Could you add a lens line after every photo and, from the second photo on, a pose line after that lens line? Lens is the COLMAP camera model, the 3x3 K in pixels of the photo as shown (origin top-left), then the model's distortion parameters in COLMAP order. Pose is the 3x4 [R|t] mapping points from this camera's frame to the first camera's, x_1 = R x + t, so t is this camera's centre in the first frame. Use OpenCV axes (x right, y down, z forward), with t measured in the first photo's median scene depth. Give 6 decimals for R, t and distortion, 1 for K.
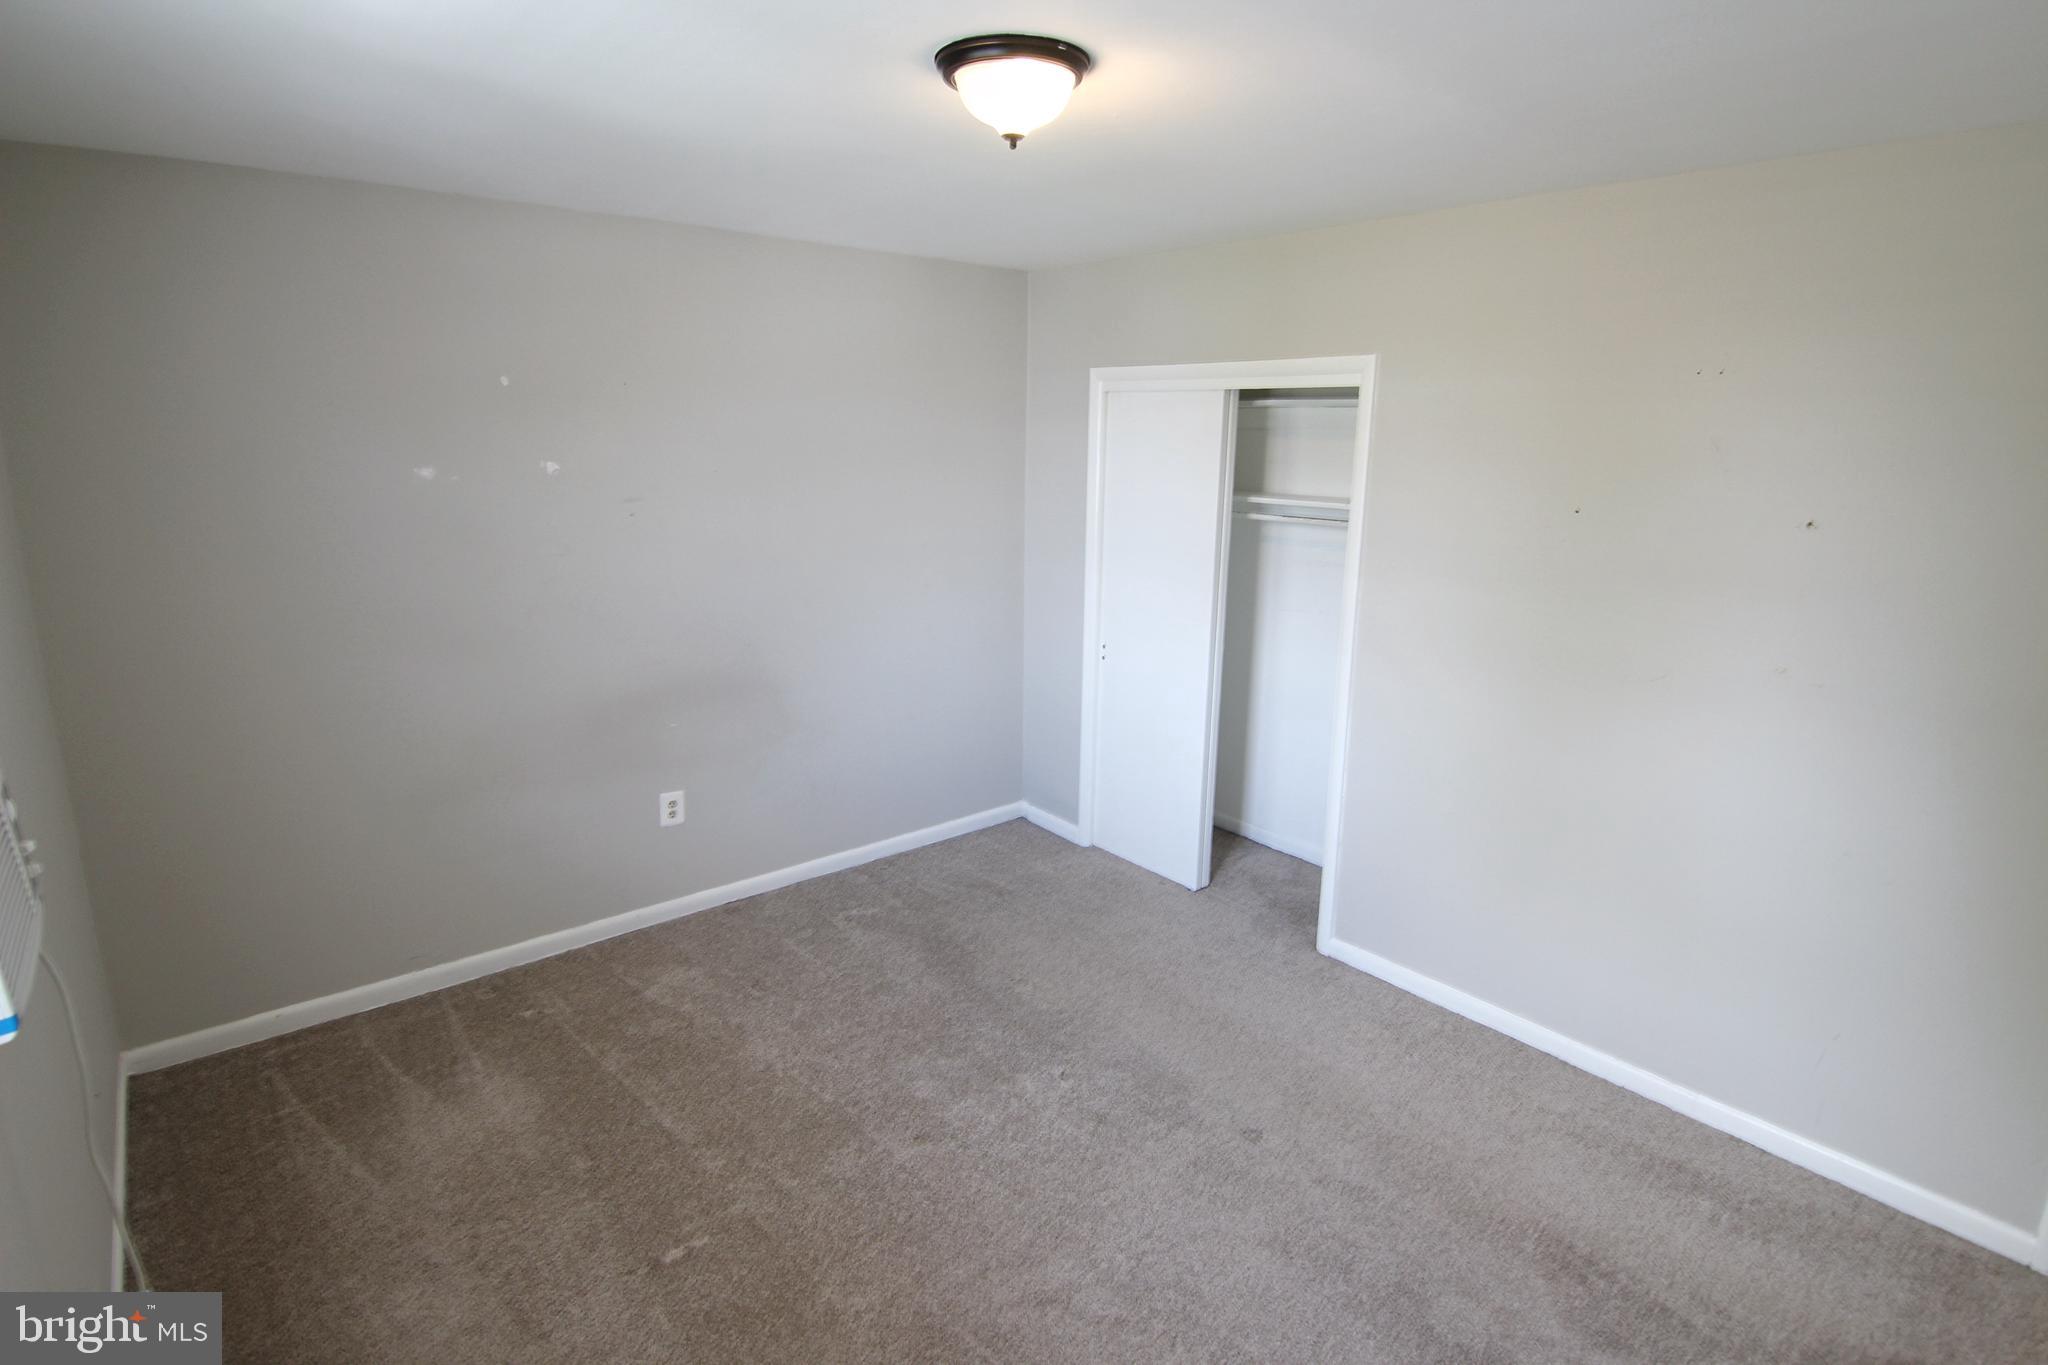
lens RADIAL K [[1027.7, 0, 1030.3], [0, 1027.7, 691.2], [0, 0, 1]] dist [-0.005759, -0.006363]
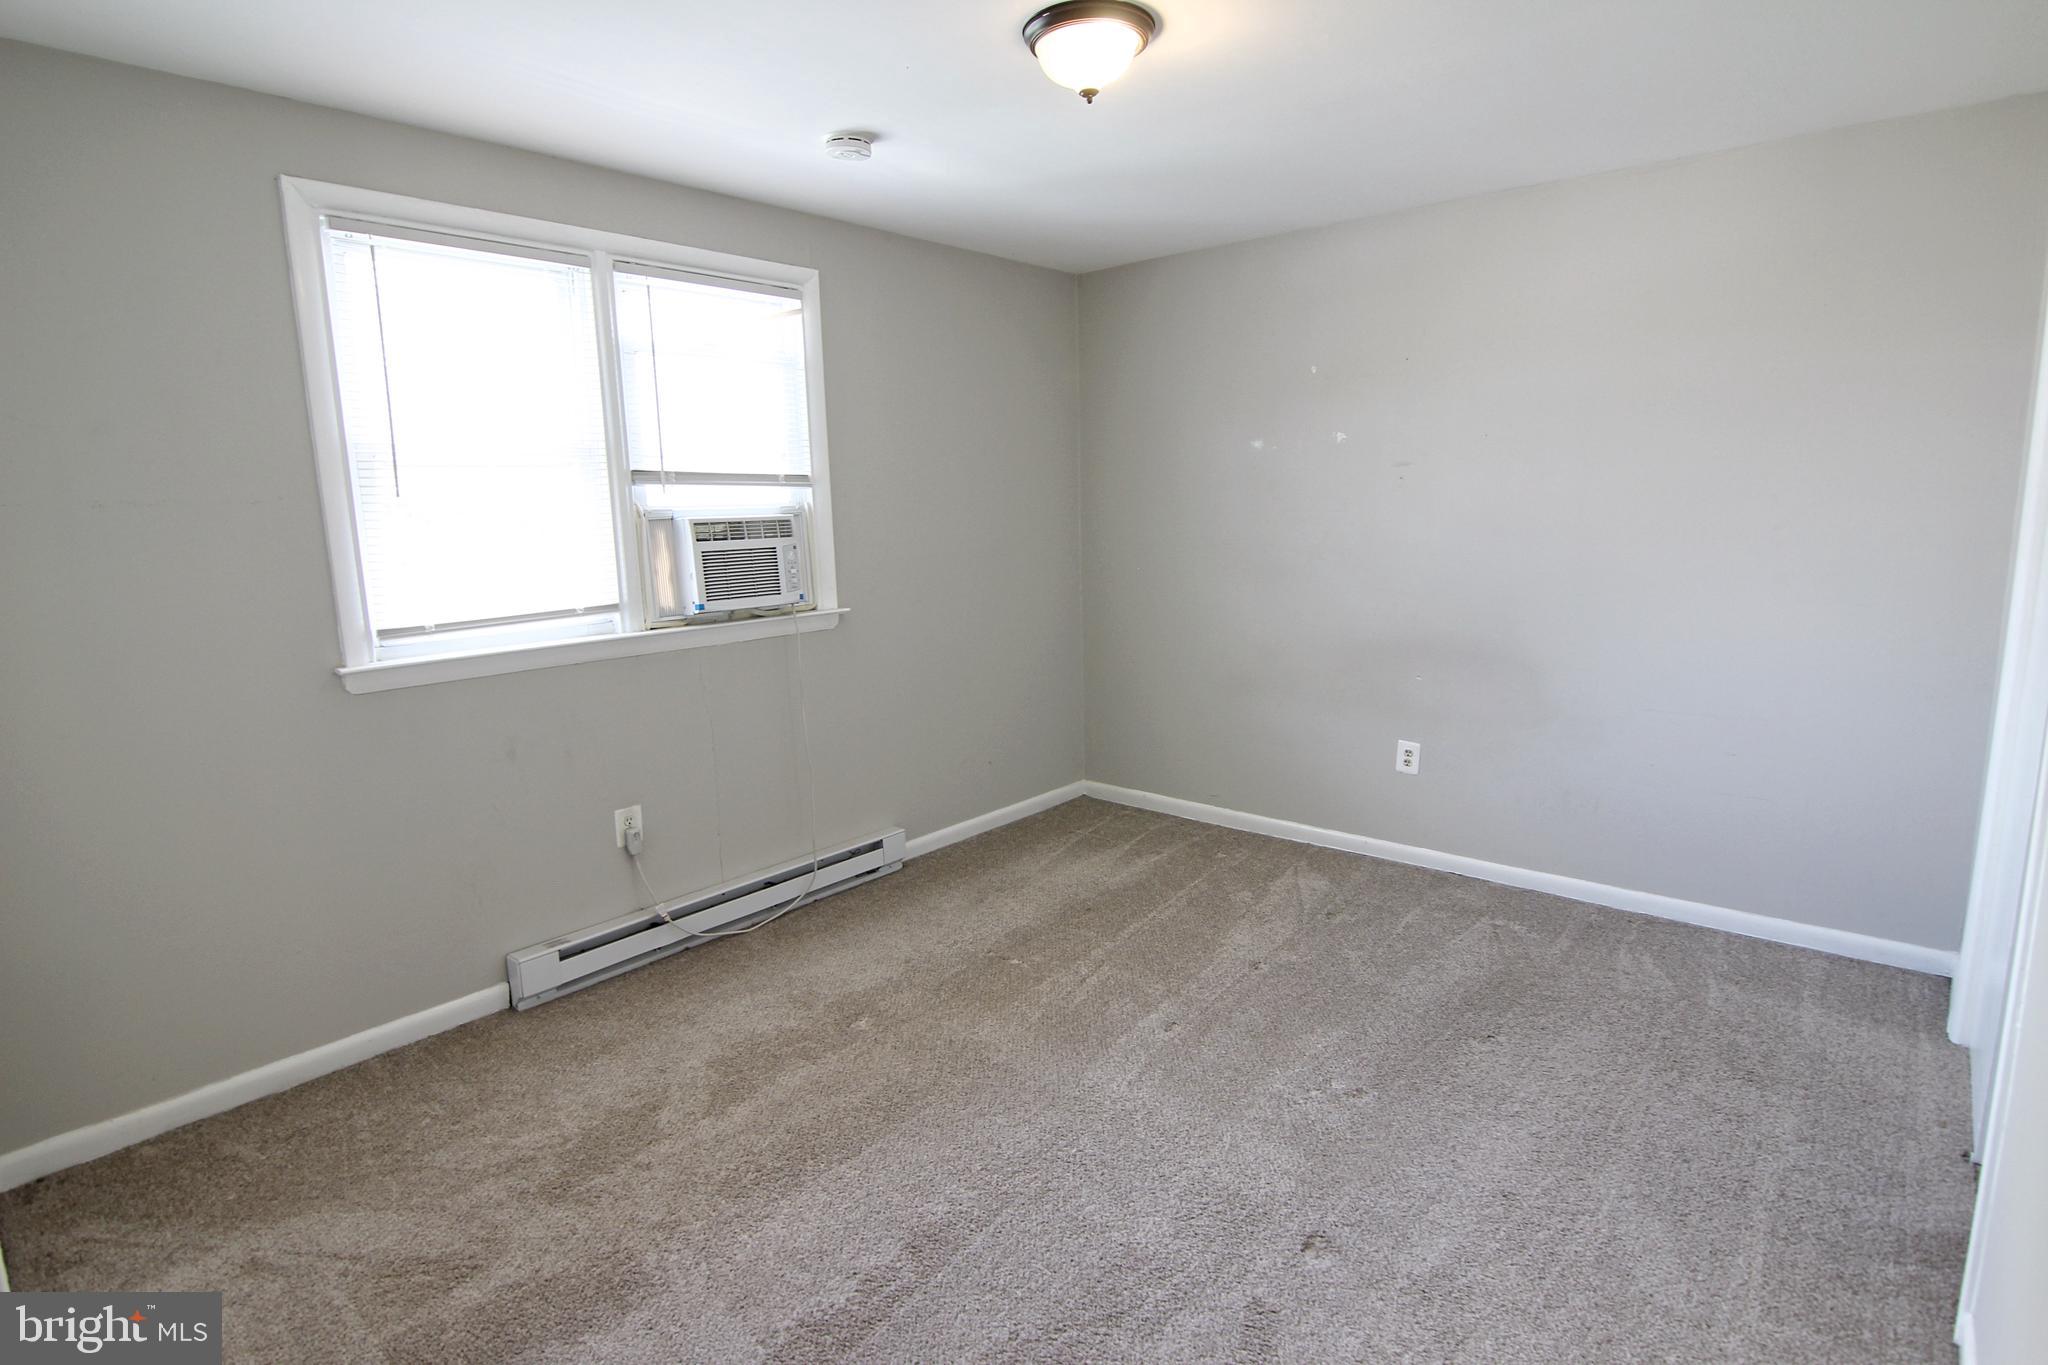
lens RADIAL K [[1027.7, 0, 1014.5], [0, 1027.7, 692.5], [0, 0, 1]] dist [-0.005759, -0.006363]
pose [[0.150001, 0.180505, -0.972069, 0.611591], [-0.209062, 0.966751, 0.147257, -0.021916], [0.966329, 0.181134, 0.182751, 0.402431]]
